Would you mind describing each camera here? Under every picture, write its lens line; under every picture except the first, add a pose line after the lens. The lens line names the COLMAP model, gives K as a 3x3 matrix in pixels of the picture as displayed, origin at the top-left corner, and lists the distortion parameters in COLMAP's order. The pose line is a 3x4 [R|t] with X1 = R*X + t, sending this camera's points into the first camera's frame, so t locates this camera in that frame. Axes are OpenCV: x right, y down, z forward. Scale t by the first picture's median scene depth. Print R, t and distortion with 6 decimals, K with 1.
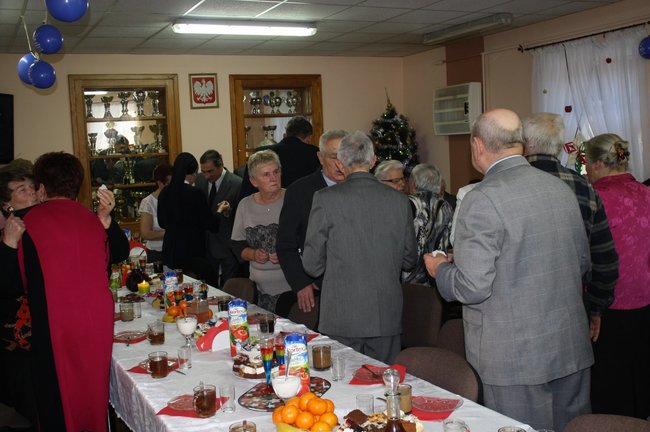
lens RADIAL K [[720.7, 0, 325.1], [0, 720.7, 215.3], [0, 0, 1]] dist [-0.069783, 0.000000]
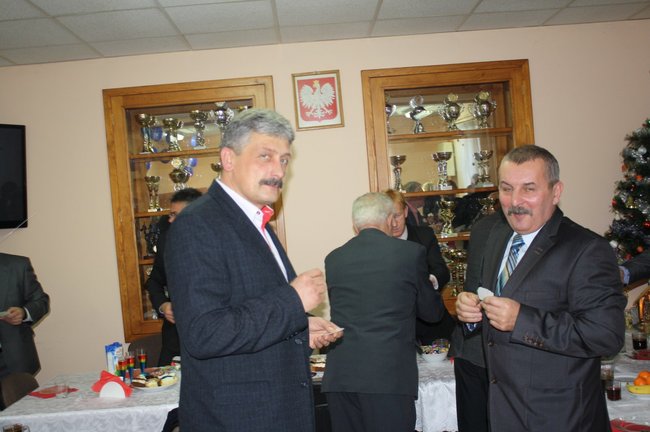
lens RADIAL K [[720.7, 0, 326.0], [0, 720.7, 215.9], [0, 0, 1]] dist [-0.069783, 0.000000]
pose [[0.908696, -0.018707, -0.417040, 0.094044], [-0.003555, 0.998613, -0.052540, -0.046585], [0.417444, 0.049225, 0.907368, 0.484068]]
